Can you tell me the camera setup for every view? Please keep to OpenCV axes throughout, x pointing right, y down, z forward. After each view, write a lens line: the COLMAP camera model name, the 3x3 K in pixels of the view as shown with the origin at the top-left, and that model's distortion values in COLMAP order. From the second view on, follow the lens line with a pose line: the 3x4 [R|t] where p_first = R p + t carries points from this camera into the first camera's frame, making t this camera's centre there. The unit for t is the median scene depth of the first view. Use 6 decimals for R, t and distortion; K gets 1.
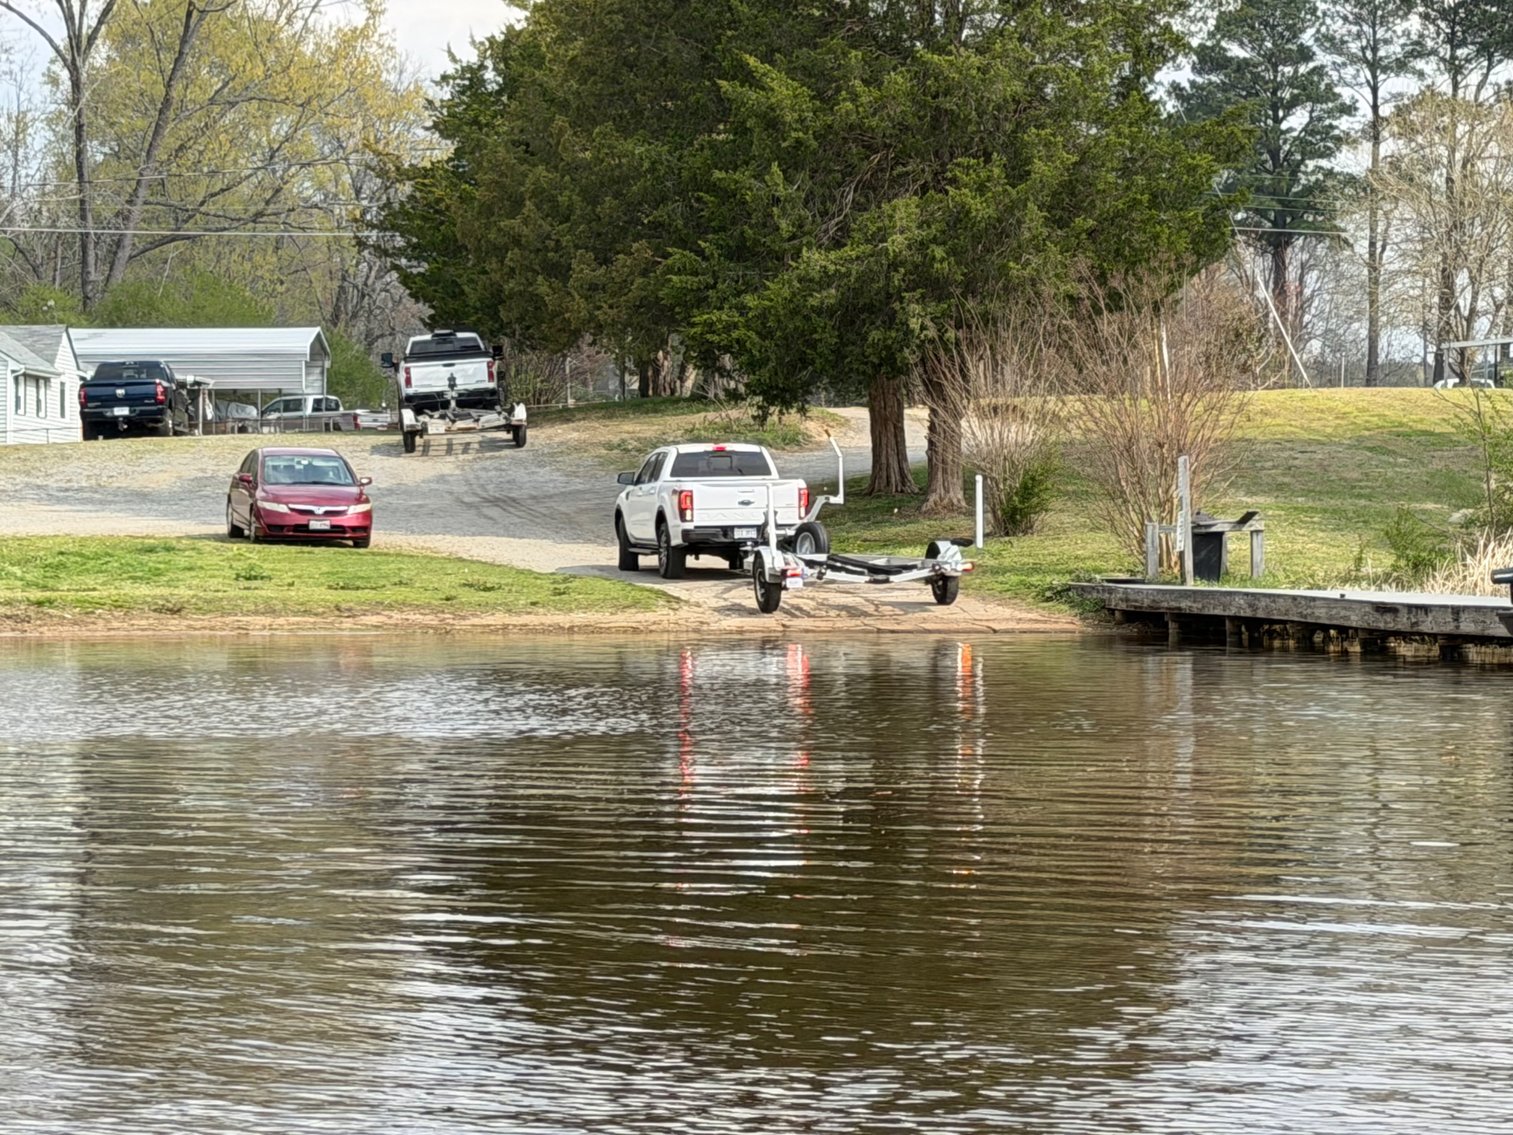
lens RADIAL K [[4599.7, 0, 813.3], [0, 4599.7, 574.2], [0, 0, 1]] dist [0.102546, -0.107824]
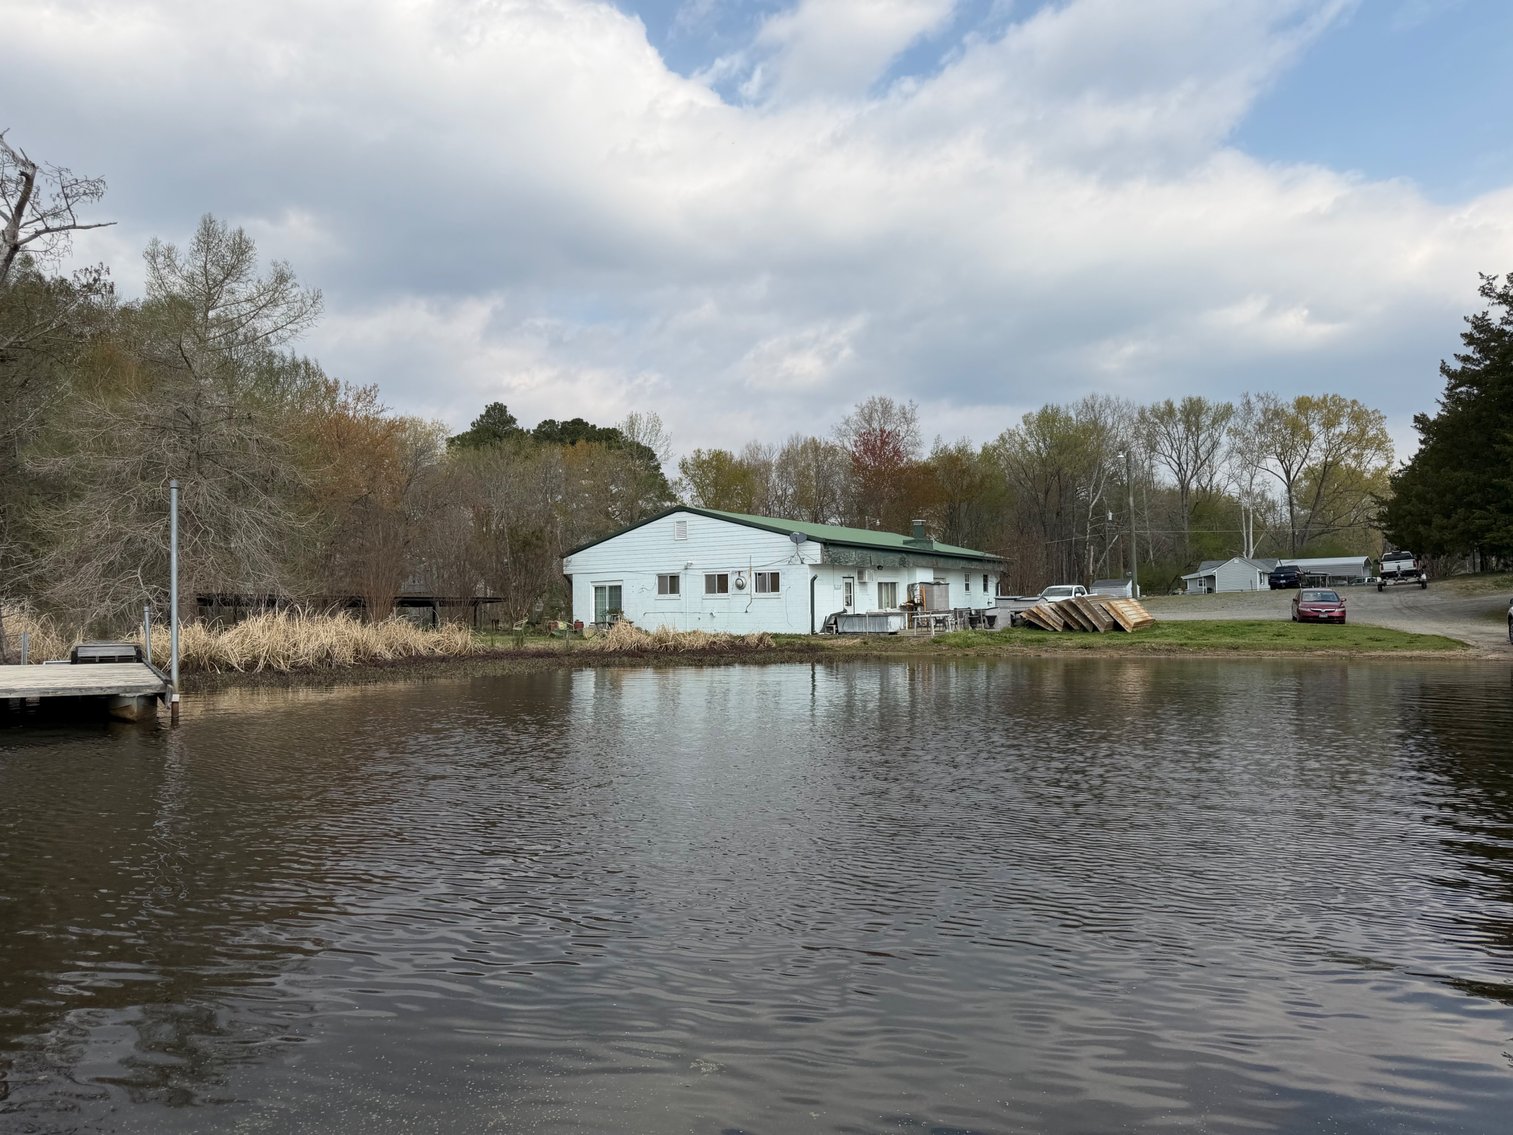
lens RADIAL K [[1079.1, 0, 756.5], [0, 1079.1, 567.5], [0, 0, 1]] dist [0.082222, -0.092417]
pose [[0.804927, -0.032690, -0.592473, 0.007661], [-0.001456, 0.998369, -0.057063, -0.001179], [0.593373, 0.046794, 0.803567, 0.198668]]
